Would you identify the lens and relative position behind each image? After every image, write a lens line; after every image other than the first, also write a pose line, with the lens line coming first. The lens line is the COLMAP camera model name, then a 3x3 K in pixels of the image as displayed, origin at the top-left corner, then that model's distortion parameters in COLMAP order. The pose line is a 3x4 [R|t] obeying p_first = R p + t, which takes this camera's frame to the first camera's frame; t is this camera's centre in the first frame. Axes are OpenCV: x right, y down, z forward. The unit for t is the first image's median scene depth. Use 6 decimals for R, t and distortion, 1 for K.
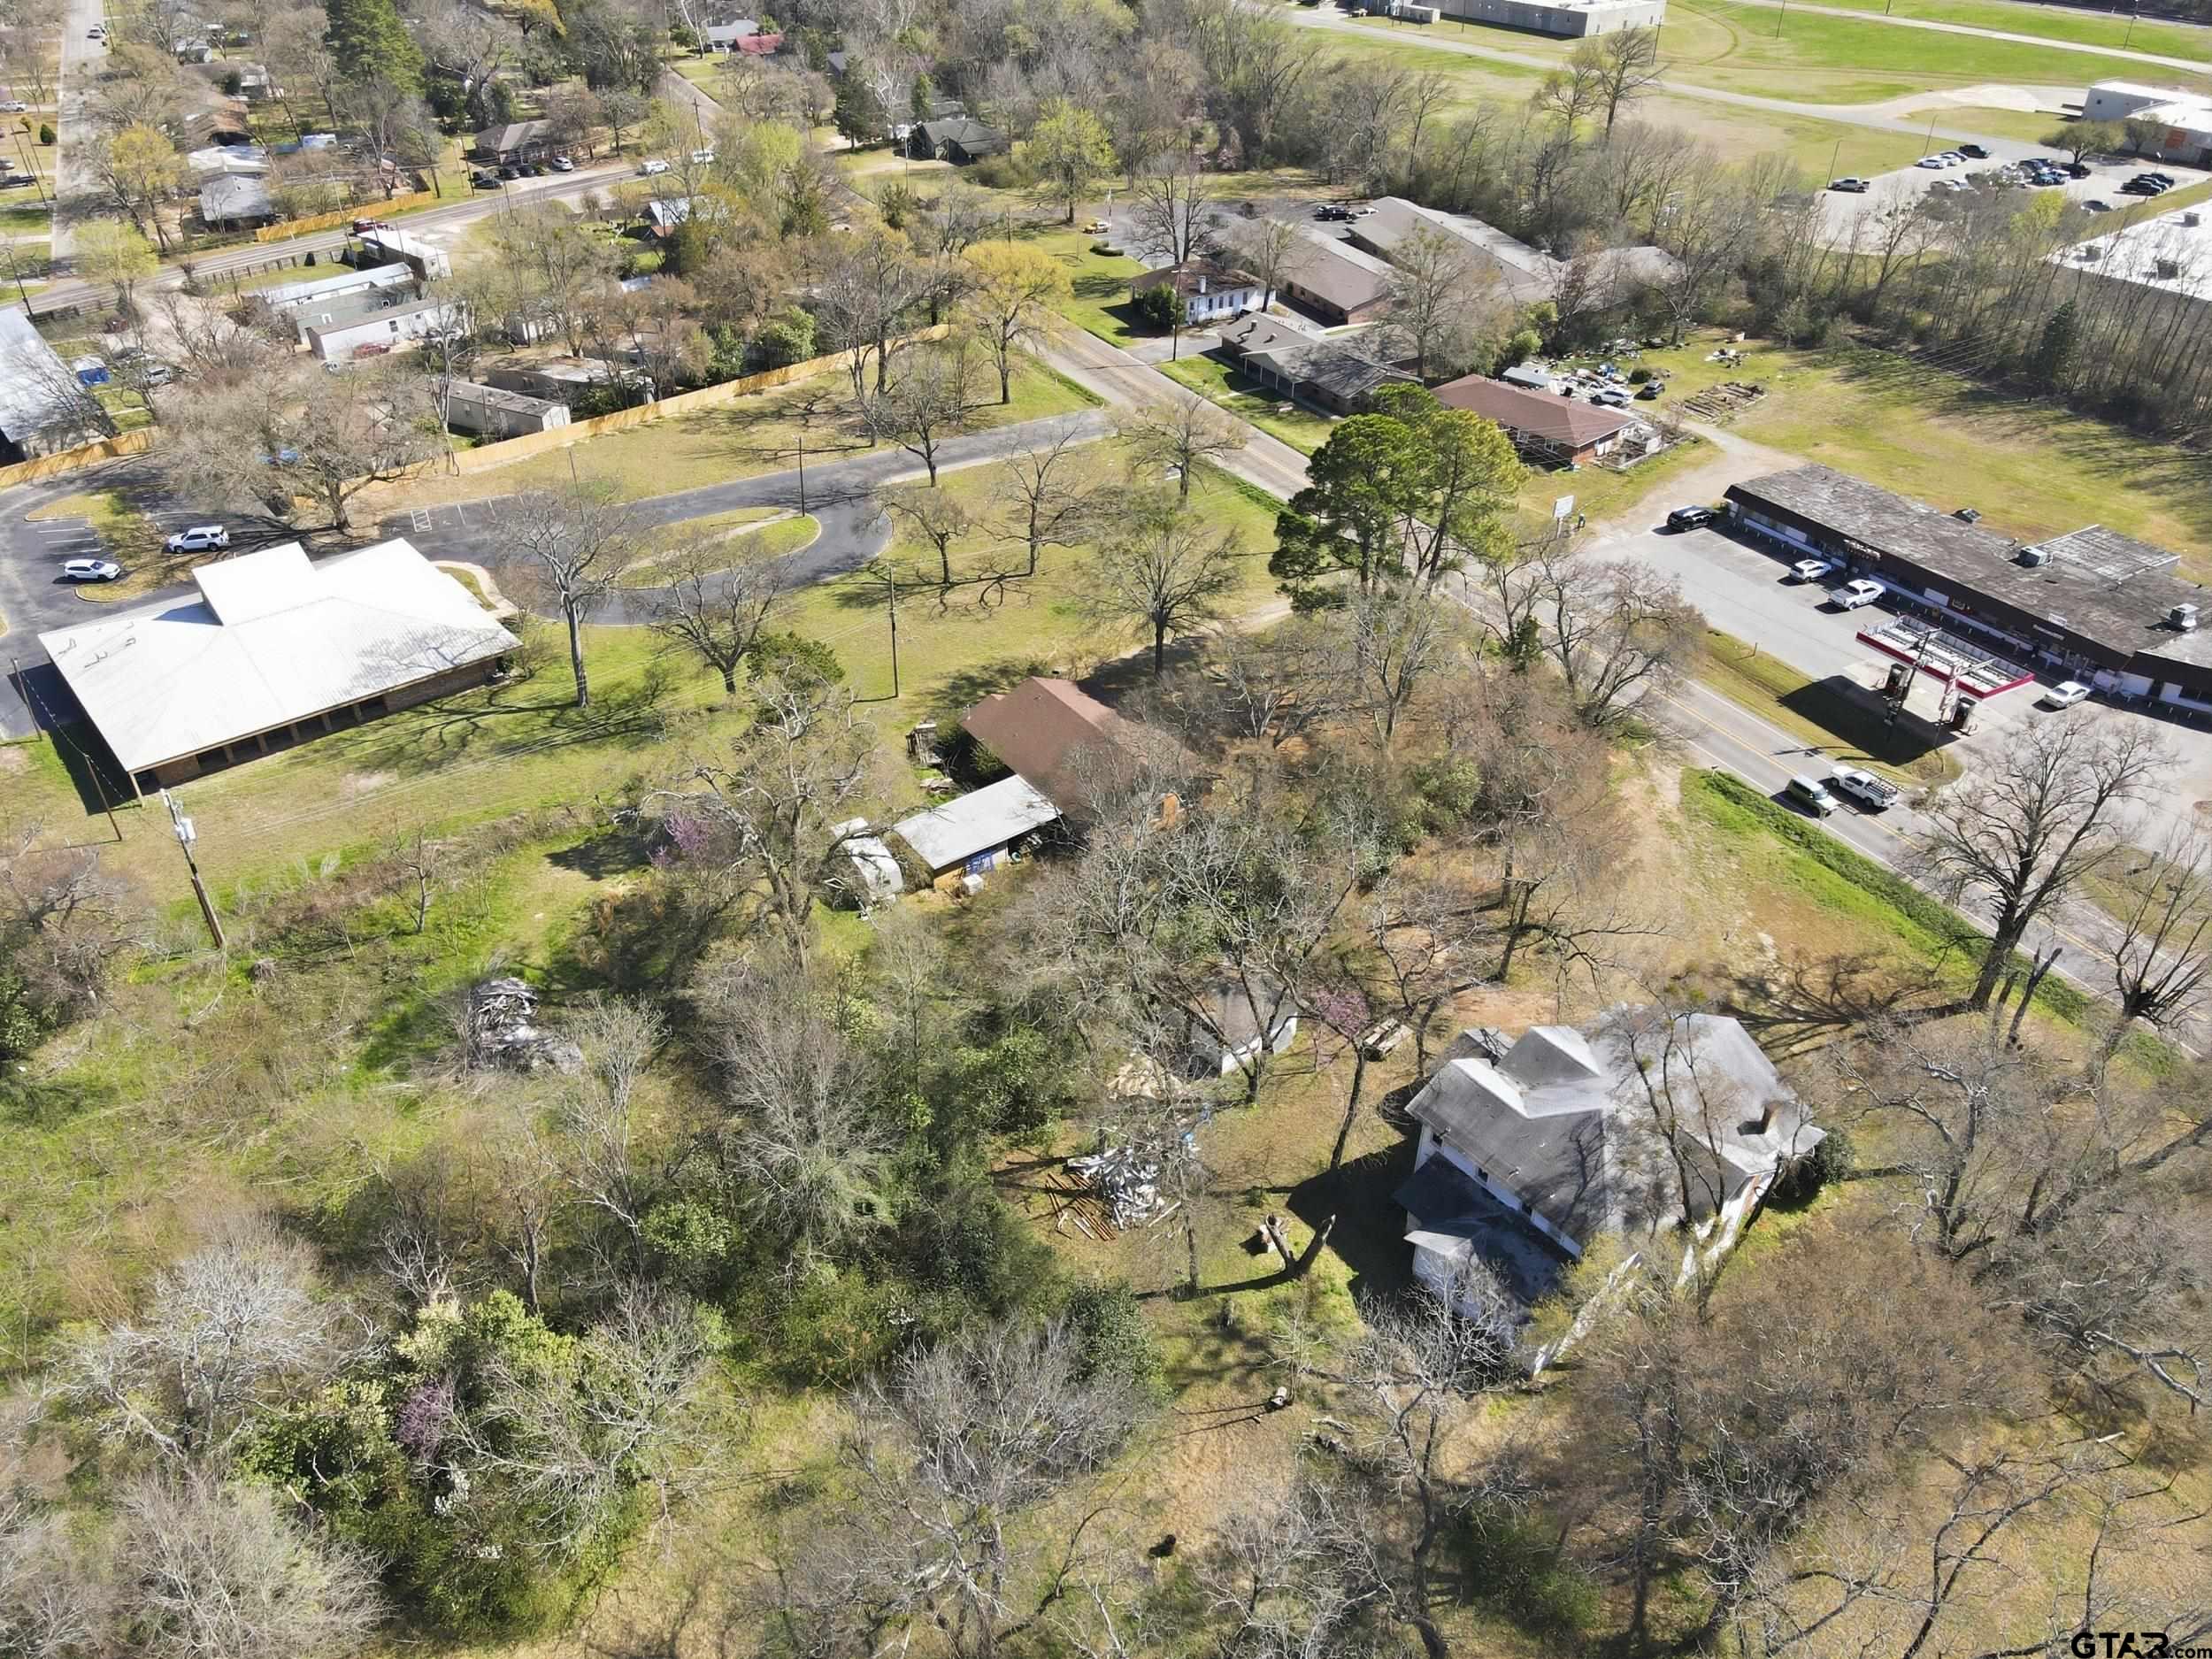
lens RADIAL K [[1574.1, 0, 1050.0], [0, 1574.1, 827.8], [0, 0, 1]] dist [0.017885, 0.003107]
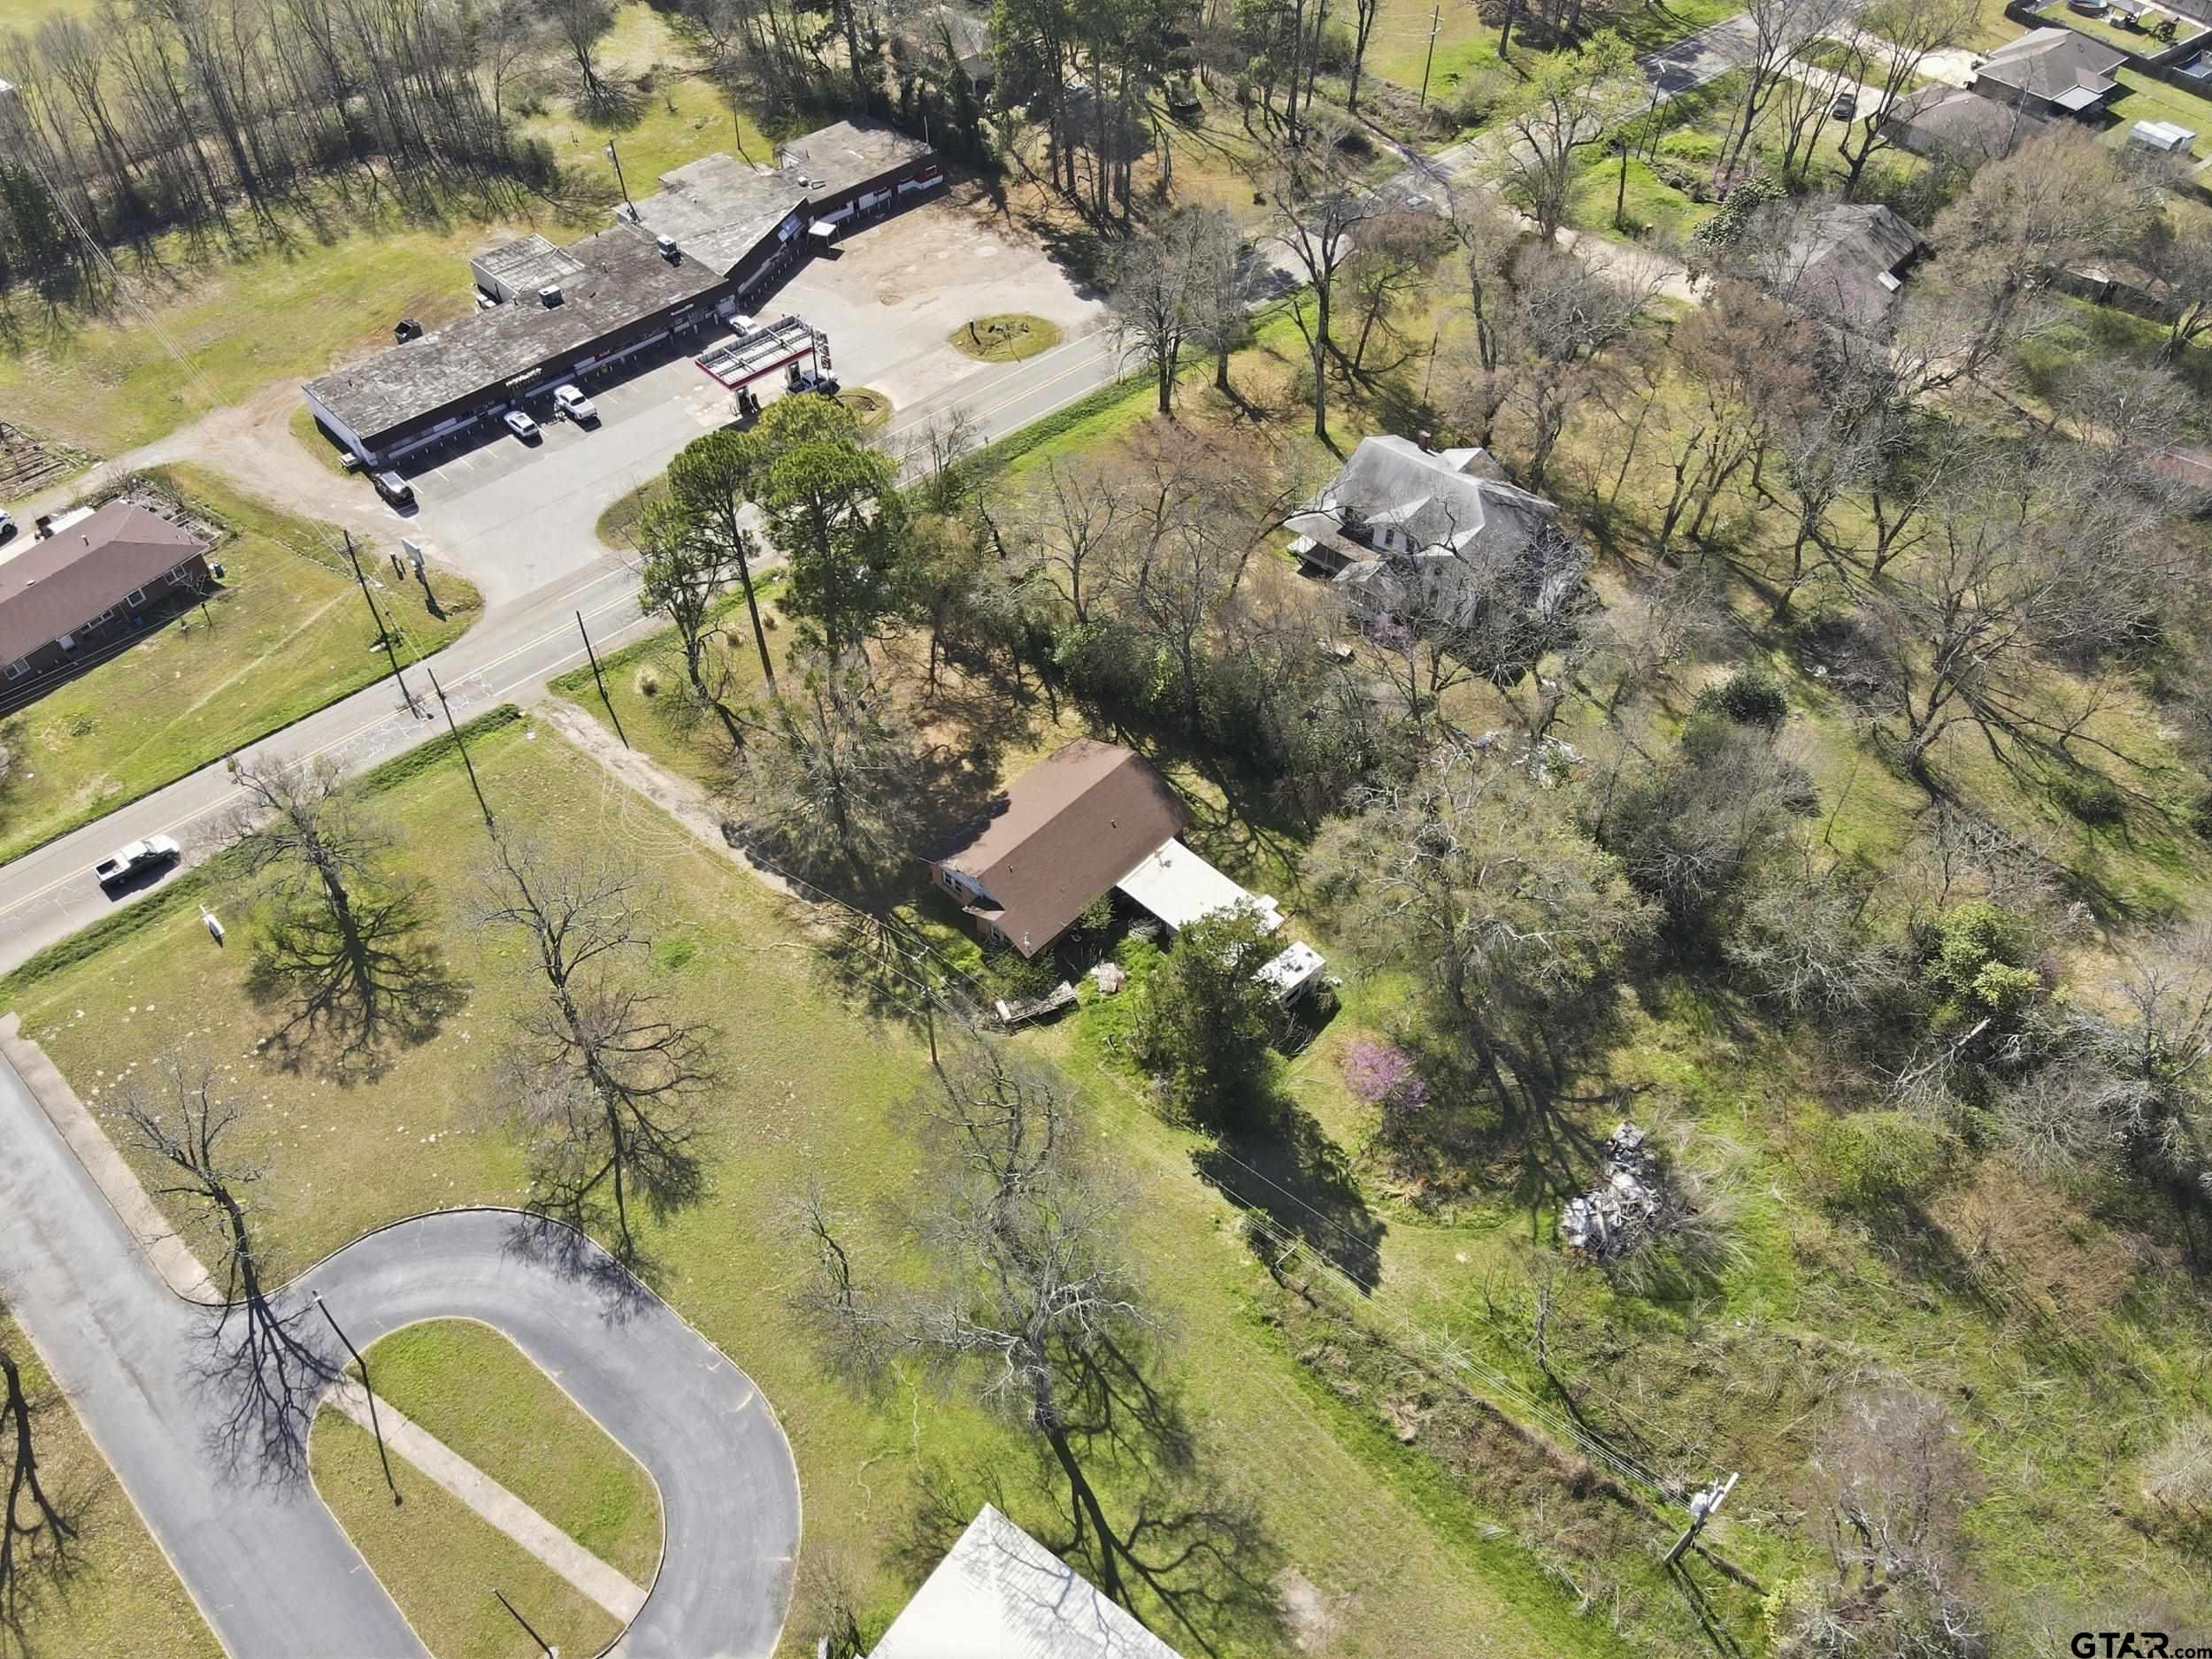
lens RADIAL K [[1674.2, 0, 1106.0], [0, 1674.2, 829.5], [0, 0, 1]] dist [0.012791, 0.003507]
pose [[-0.250612, -0.715556, 0.652053, -0.496165], [0.559759, 0.442432, 0.700659, -0.577180], [-0.789850, 0.540586, 0.289660, 0.509774]]
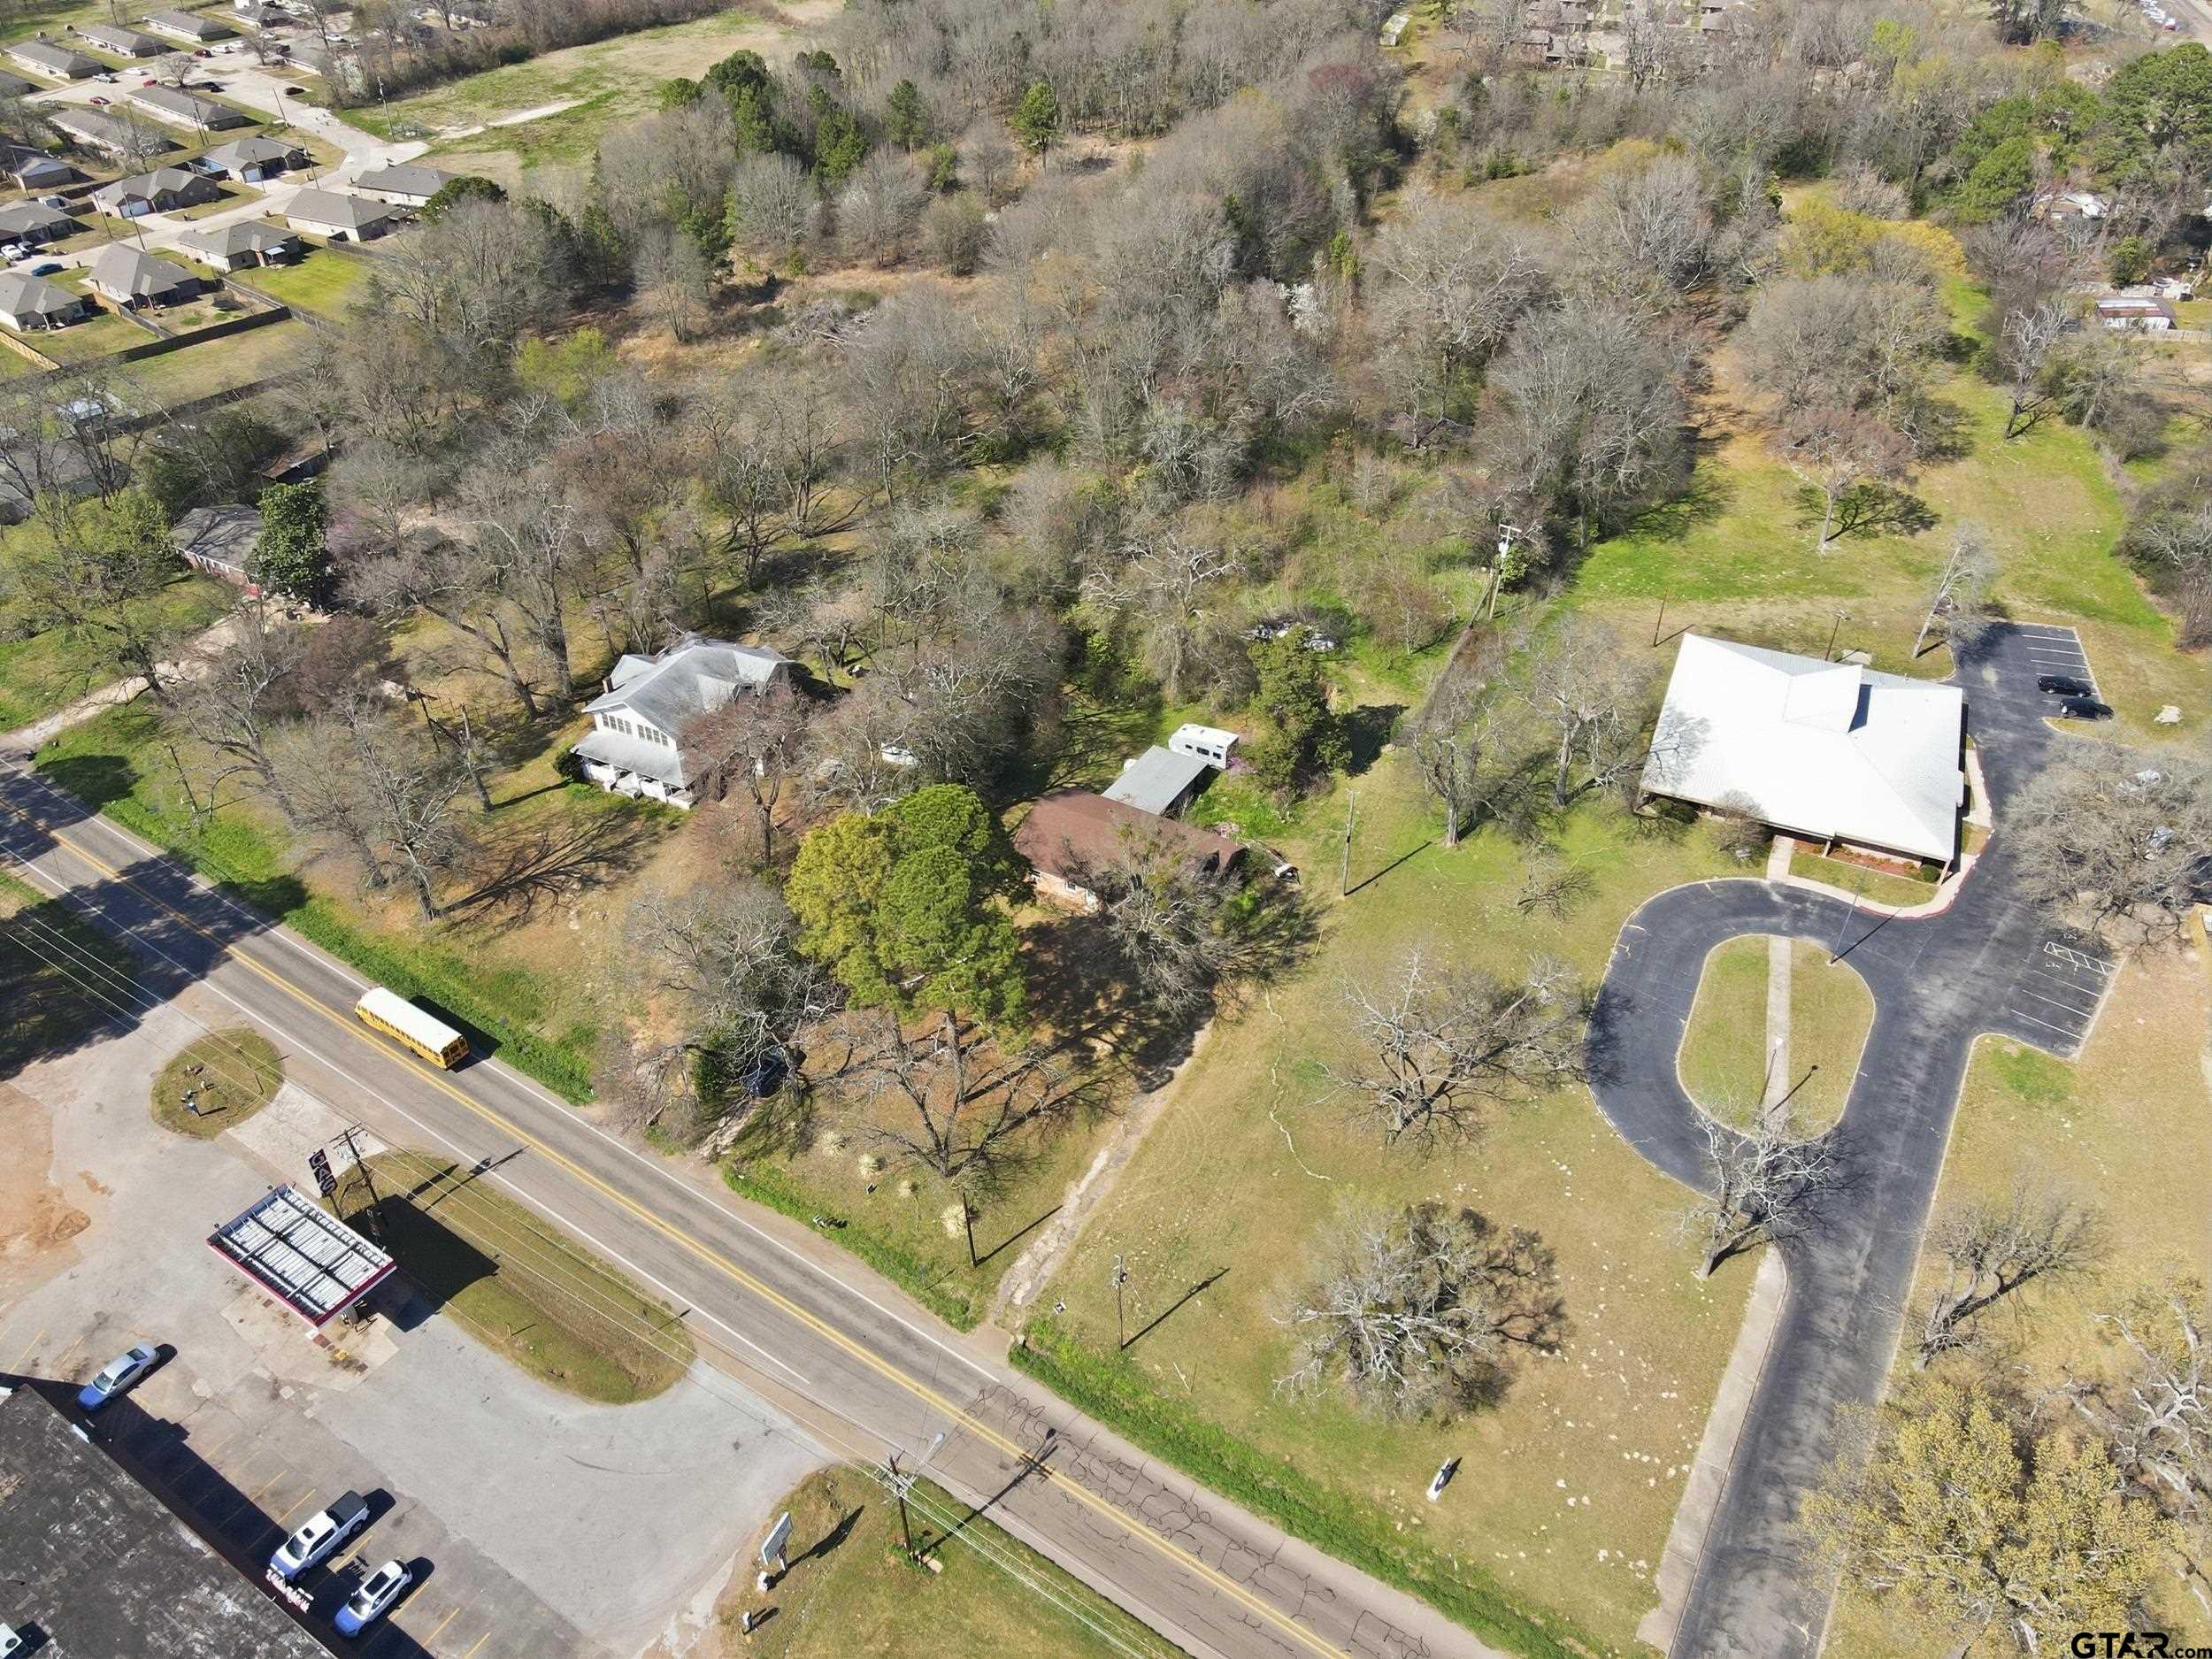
lens RADIAL K [[1628.1, 0, 1106.0], [0, 1628.1, 829.5], [0, 0, 1]] dist [0.011016, 0.006853]
pose [[-0.885369, 0.282776, -0.368999, 0.367348], [-0.269382, 0.334841, 0.902948, -0.875859], [0.378888, 0.898843, -0.220283, 0.947709]]
